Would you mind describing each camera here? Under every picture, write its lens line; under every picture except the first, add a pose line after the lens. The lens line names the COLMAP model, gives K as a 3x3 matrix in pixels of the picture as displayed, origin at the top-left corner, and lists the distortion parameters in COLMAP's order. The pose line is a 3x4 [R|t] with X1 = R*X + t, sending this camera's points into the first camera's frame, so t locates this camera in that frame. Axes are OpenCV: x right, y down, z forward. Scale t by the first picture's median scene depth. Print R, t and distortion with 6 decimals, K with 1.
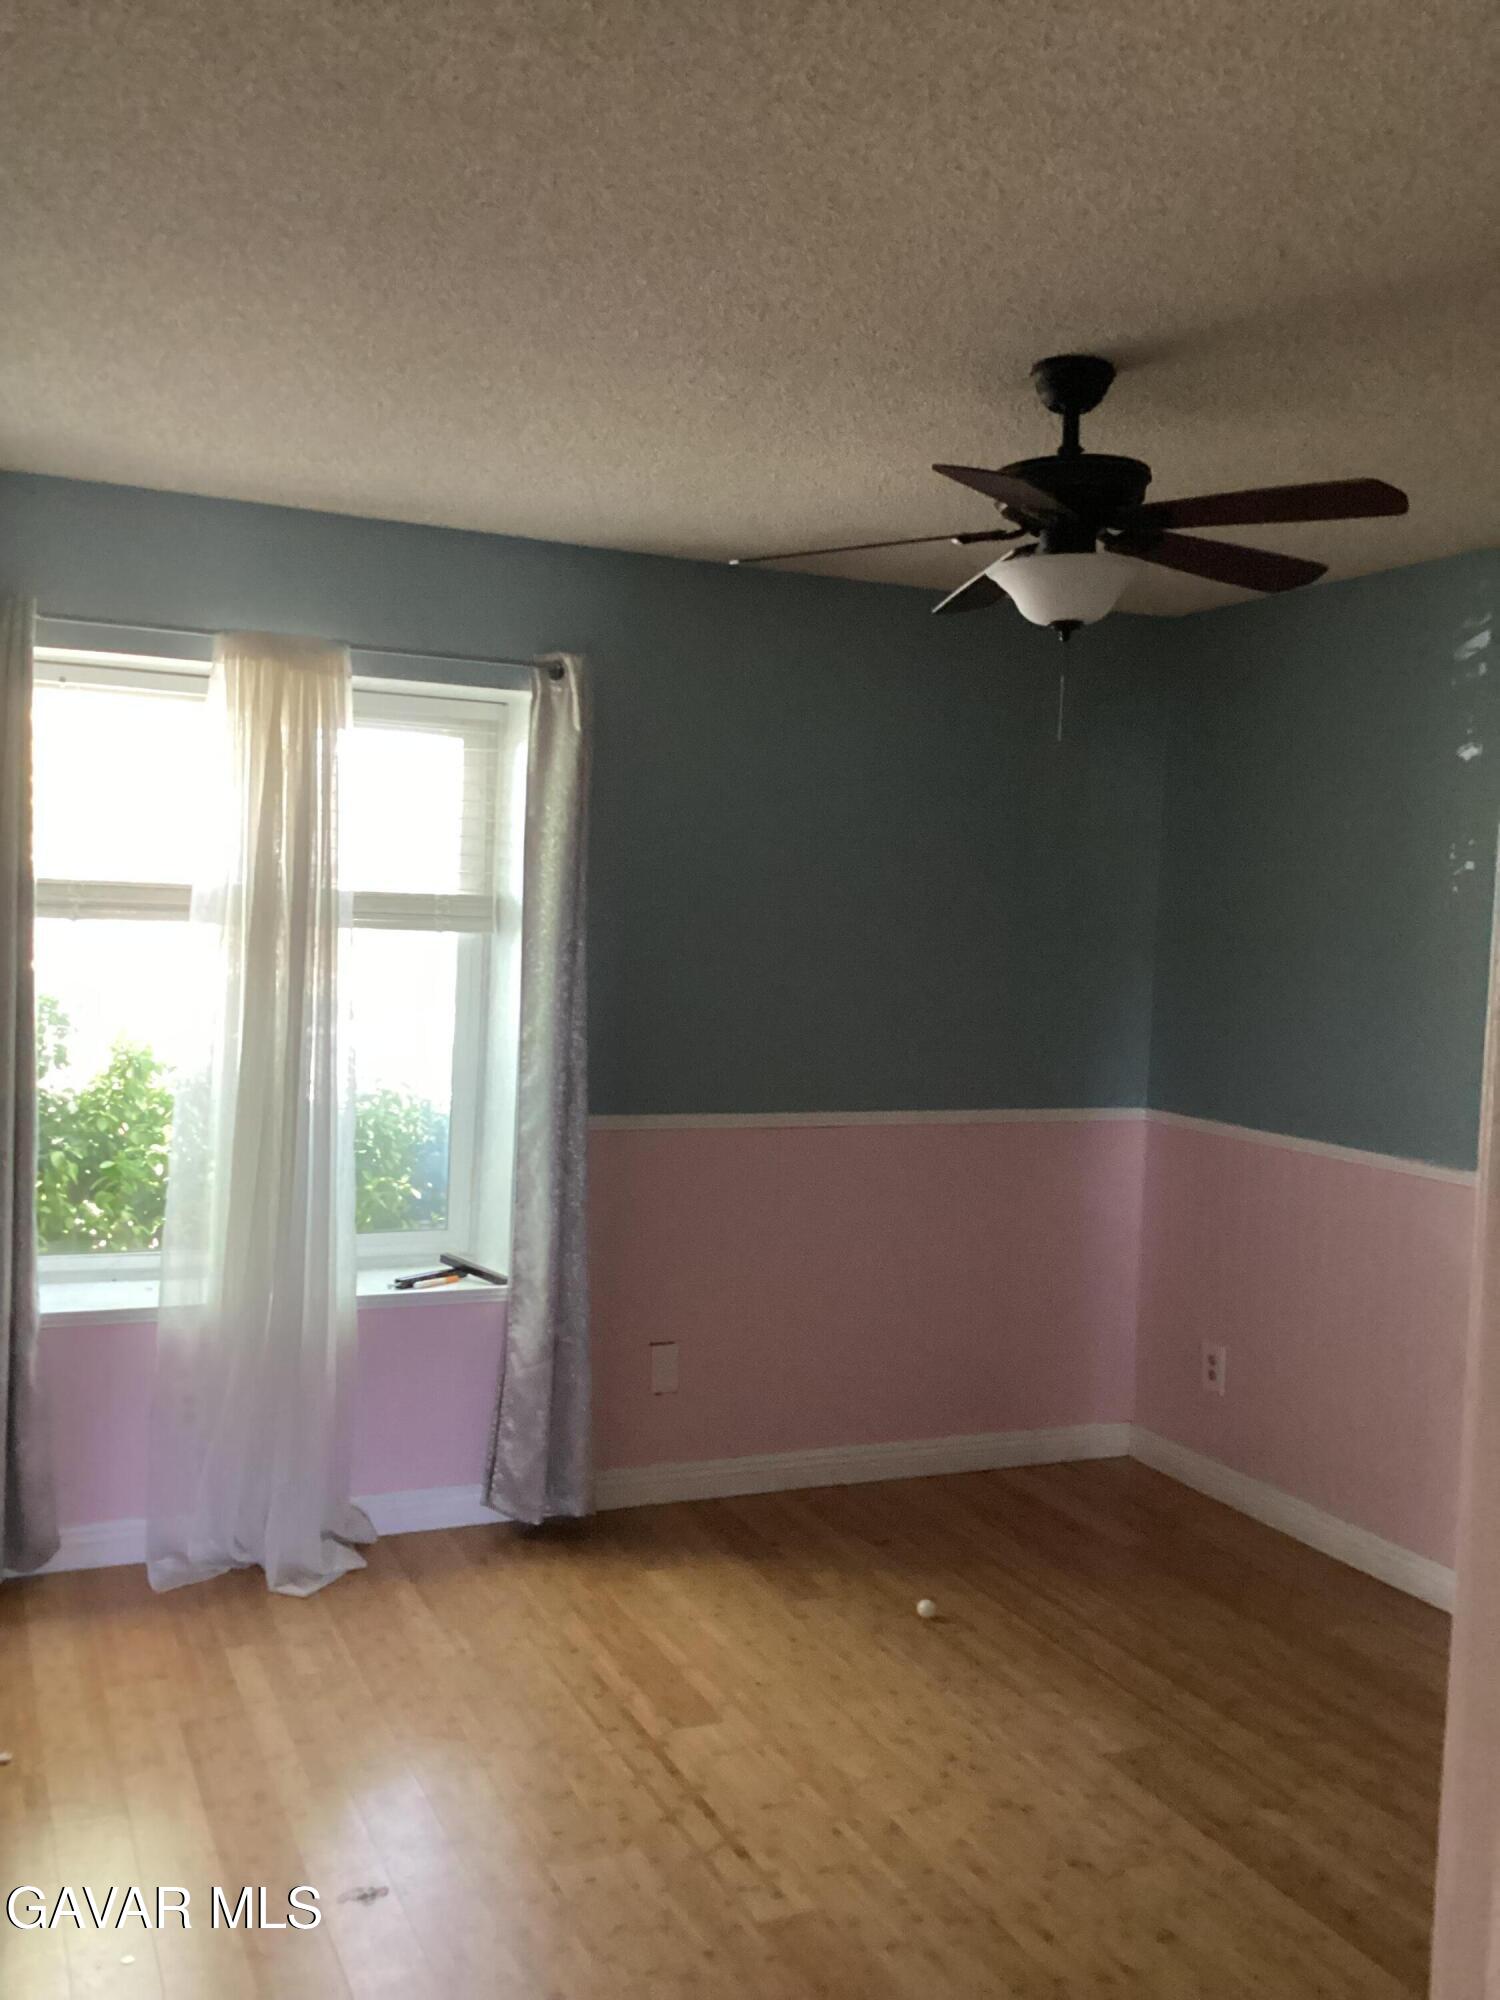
lens RADIAL K [[1827.6, 0, 755.5], [0, 1827.6, 996.0], [0, 0, 1]] dist [0.079865, -0.147740]
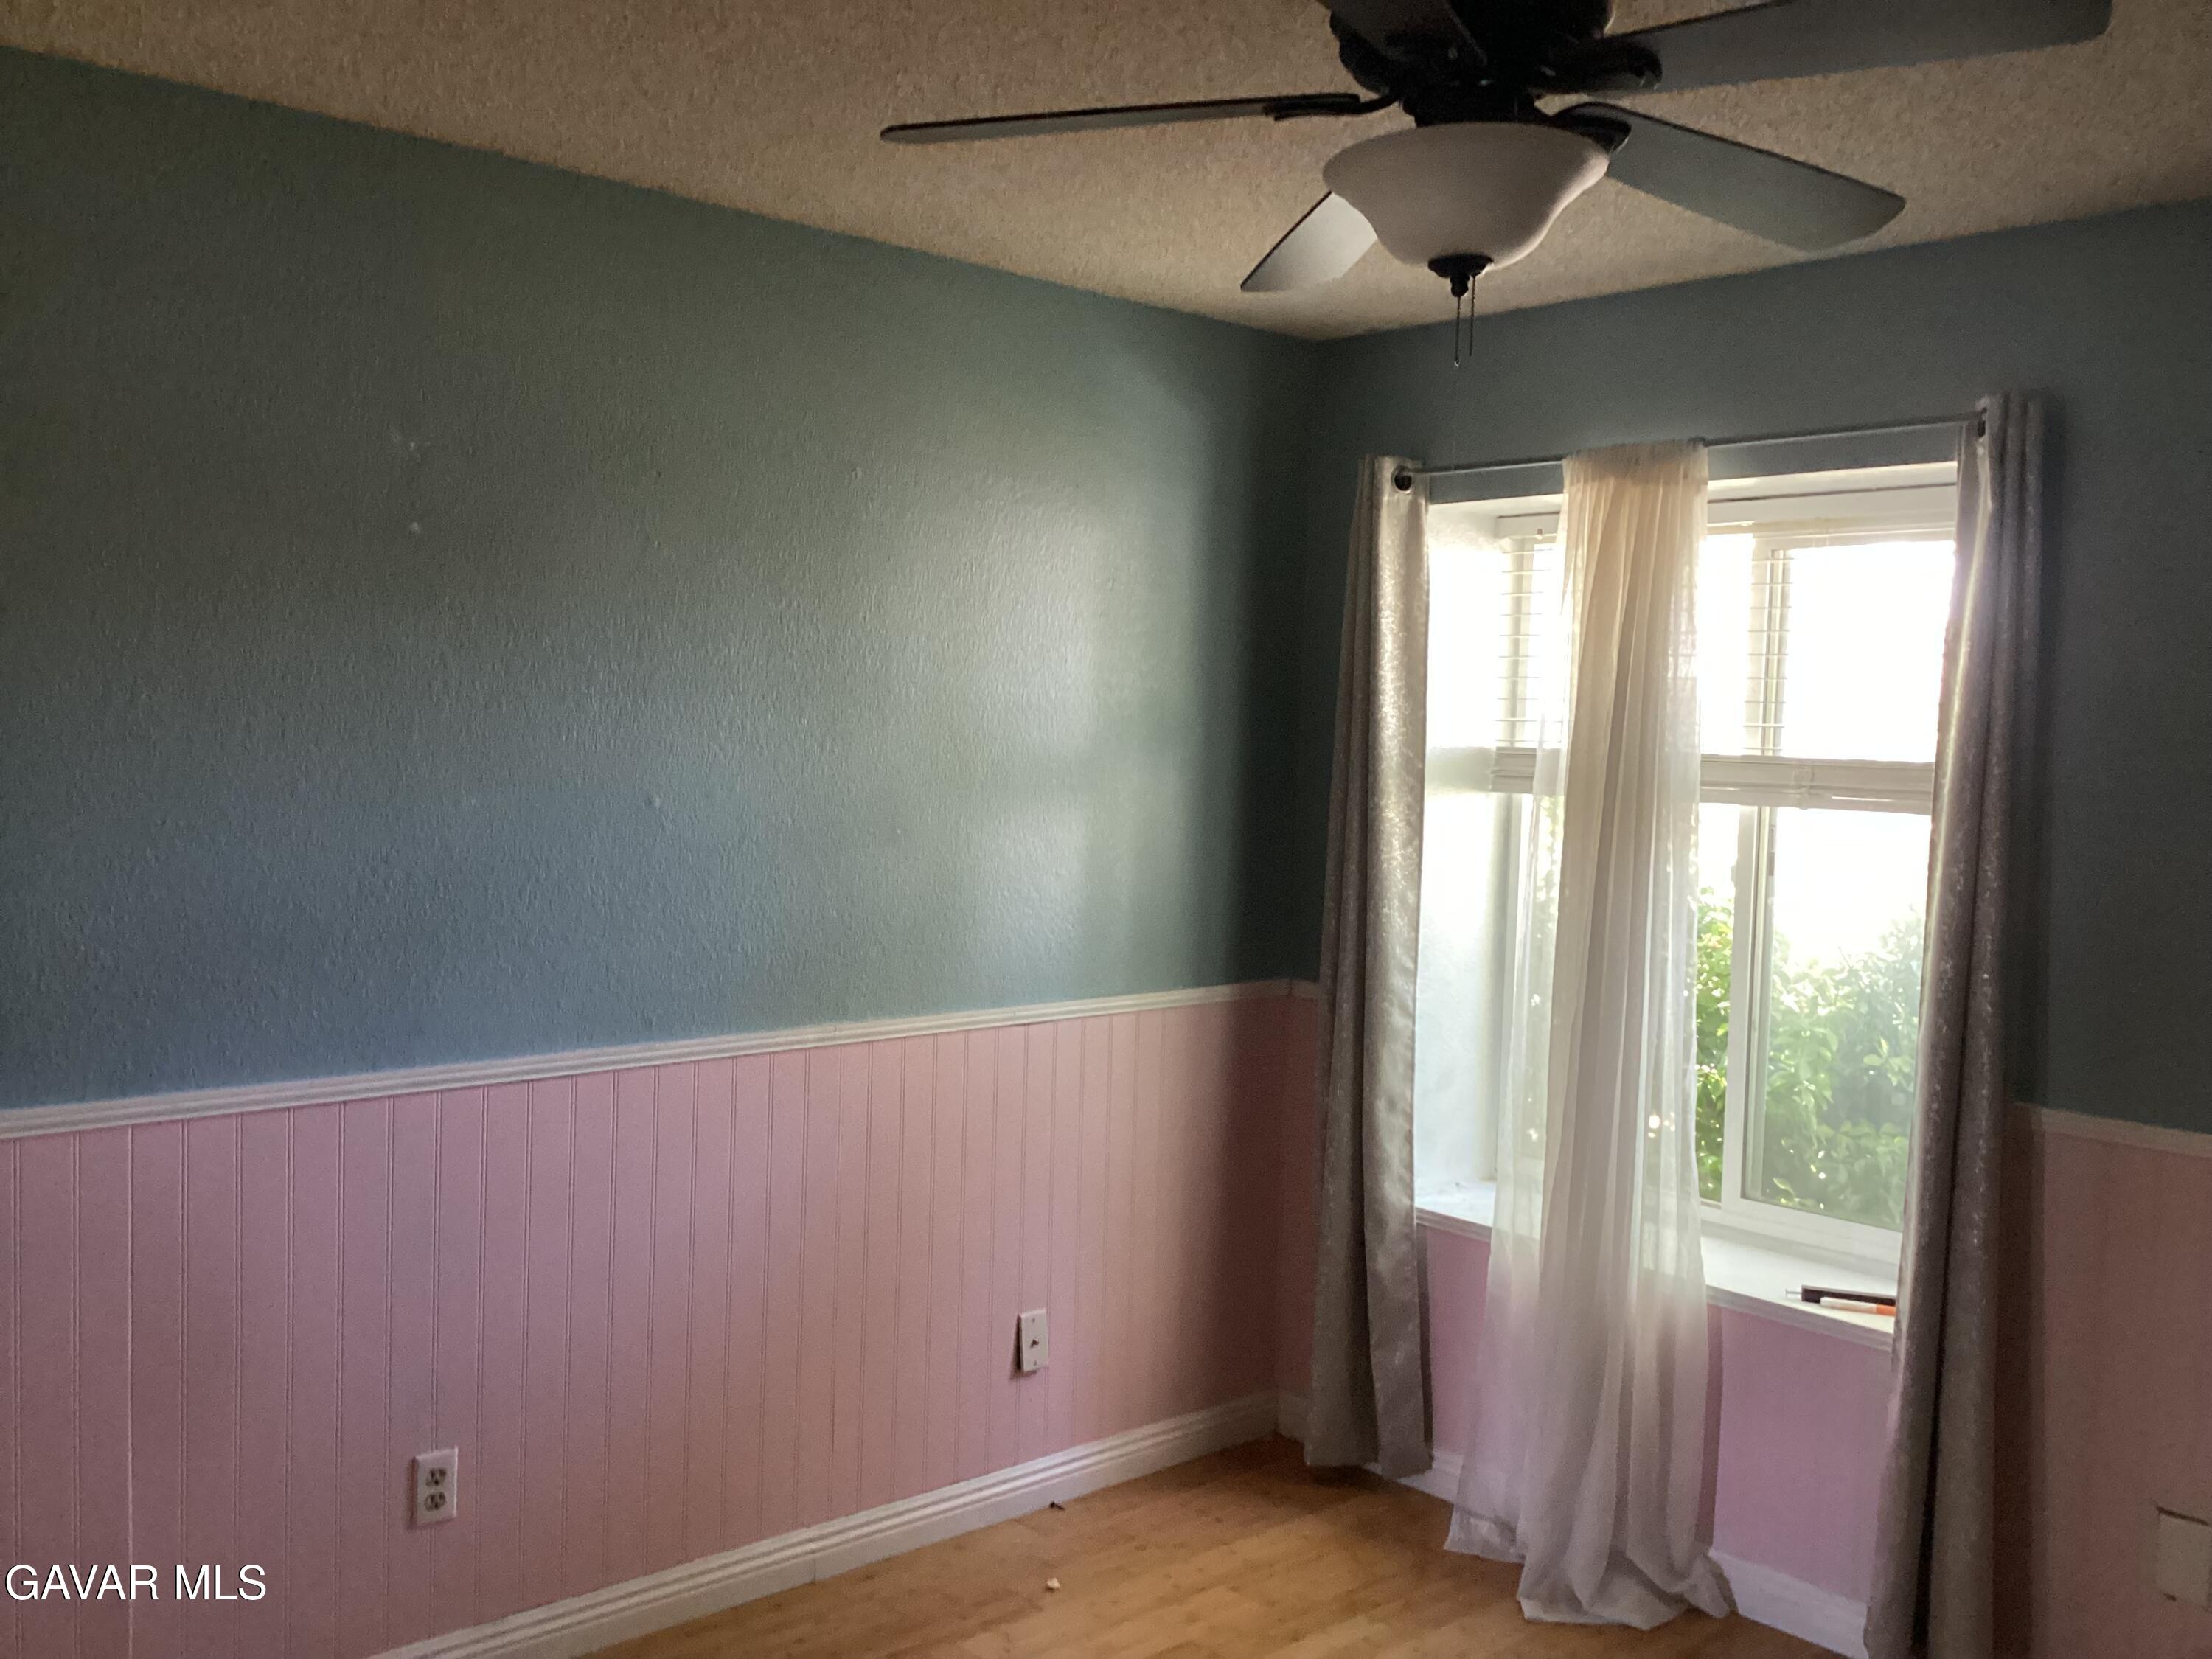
lens RADIAL K [[2021.3, 0, 1110.3], [0, 2021.3, 837.3], [0, 0, 1]] dist [0.079865, -0.147740]
pose [[0.290732, 0.017958, -0.956636, 0.551511], [-0.059624, 0.998221, 0.000619, -0.009491], [0.954945, 0.056858, 0.291285, 0.531946]]
